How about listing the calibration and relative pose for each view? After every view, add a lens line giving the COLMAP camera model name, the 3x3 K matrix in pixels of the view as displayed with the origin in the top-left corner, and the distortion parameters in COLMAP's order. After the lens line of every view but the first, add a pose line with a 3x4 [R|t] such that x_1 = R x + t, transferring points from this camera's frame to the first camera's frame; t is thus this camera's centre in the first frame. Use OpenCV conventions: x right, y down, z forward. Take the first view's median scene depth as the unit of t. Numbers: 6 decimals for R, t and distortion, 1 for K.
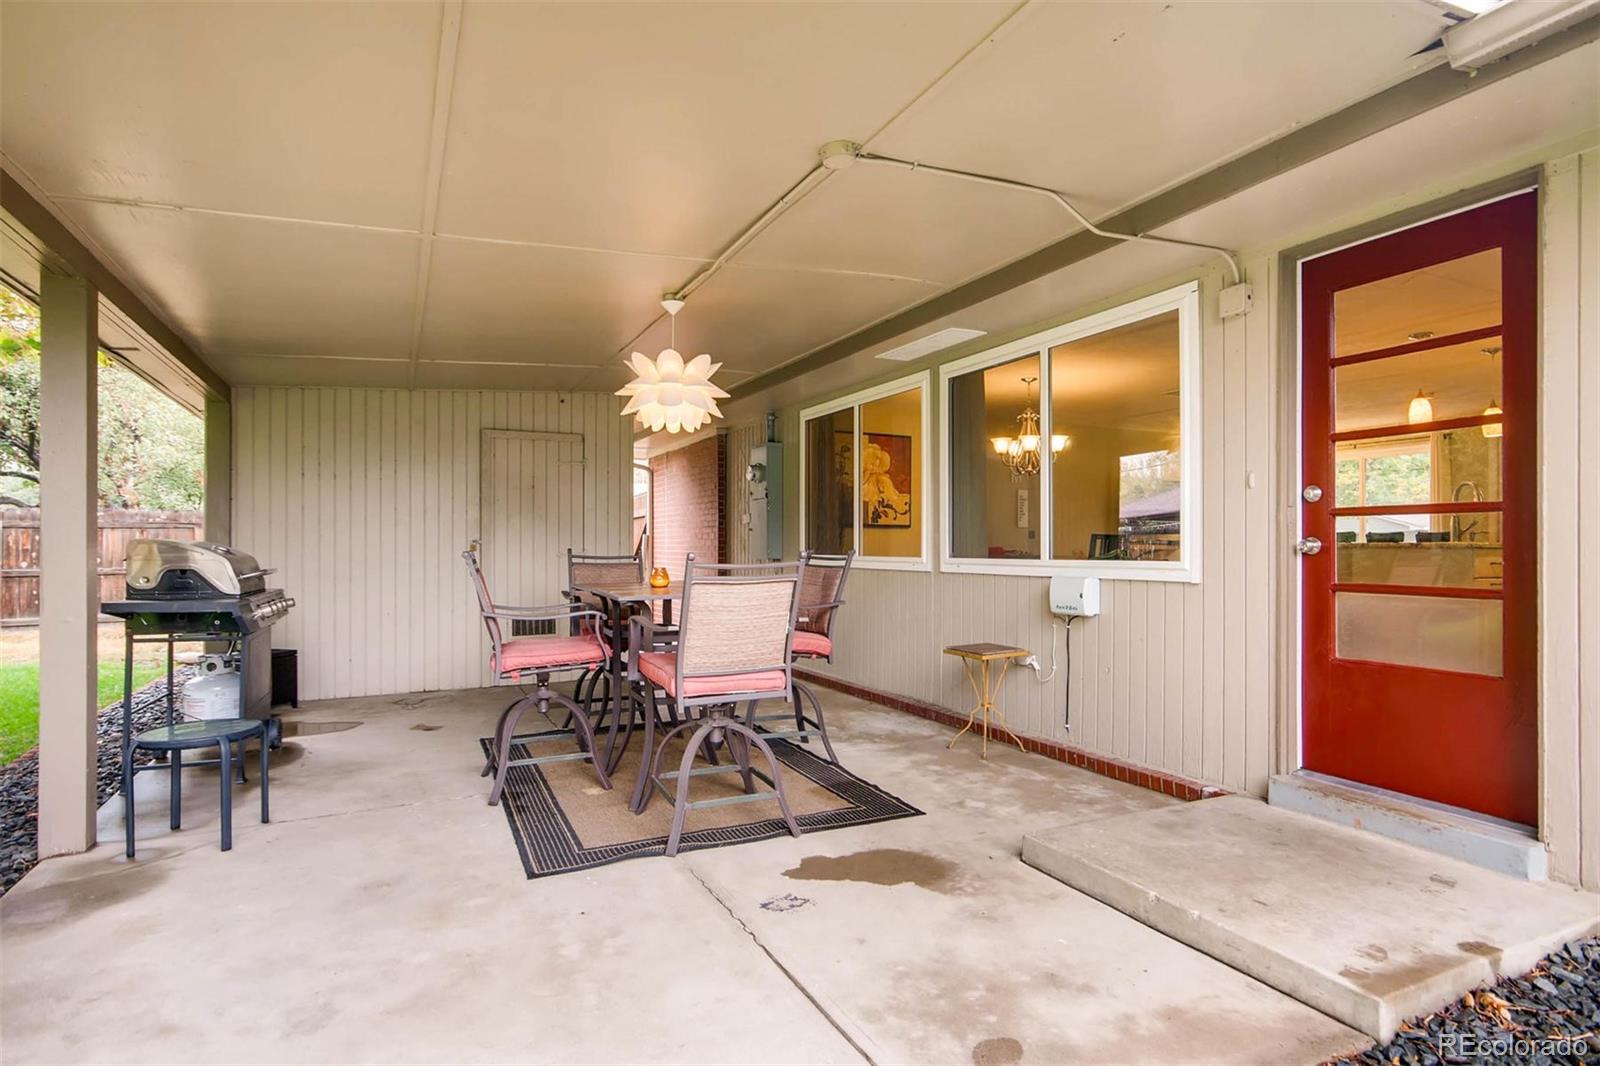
lens RADIAL K [[856.8, 0, 807.8], [0, 856.8, 541.1], [0, 0, 1]] dist [-0.002193, 0.011283]
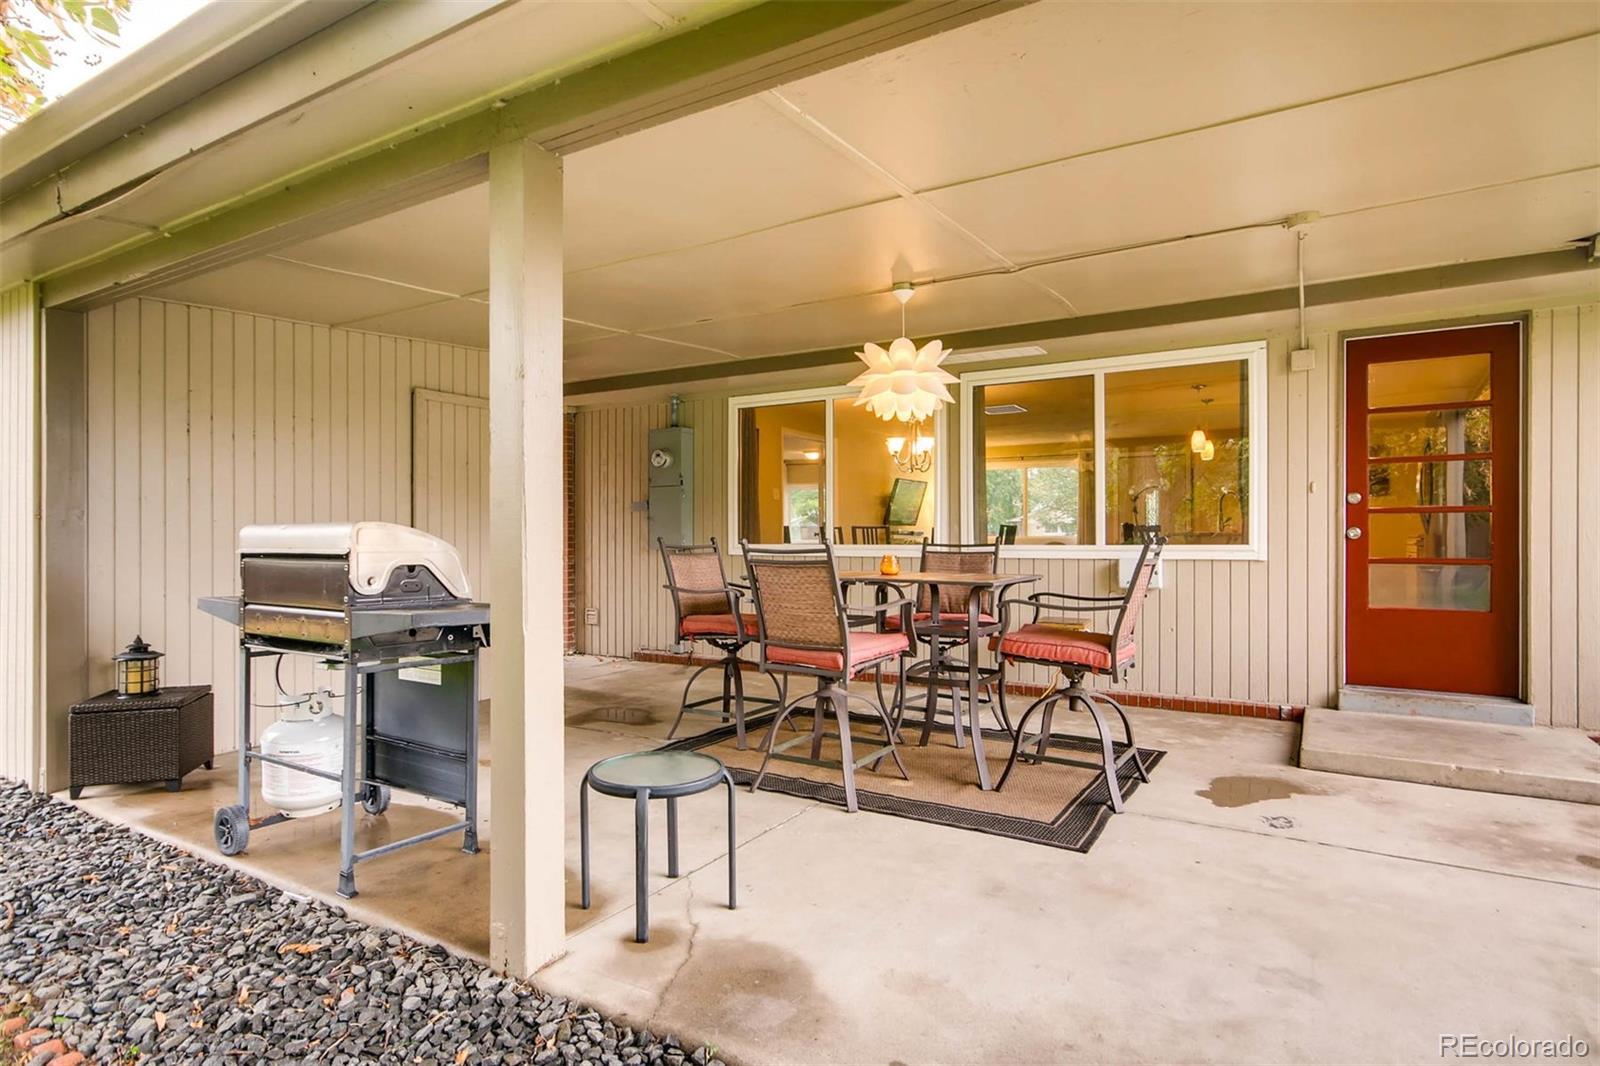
lens RADIAL K [[856.8, 0, 807.9], [0, 856.8, 535.5], [0, 0, 1]] dist [-0.002193, 0.011283]
pose [[0.836119, -0.000063, 0.548548, -1.094772], [-0.001120, 0.999998, 0.001822, 0.009126], [-0.548547, -0.002138, 0.836117, 0.298857]]
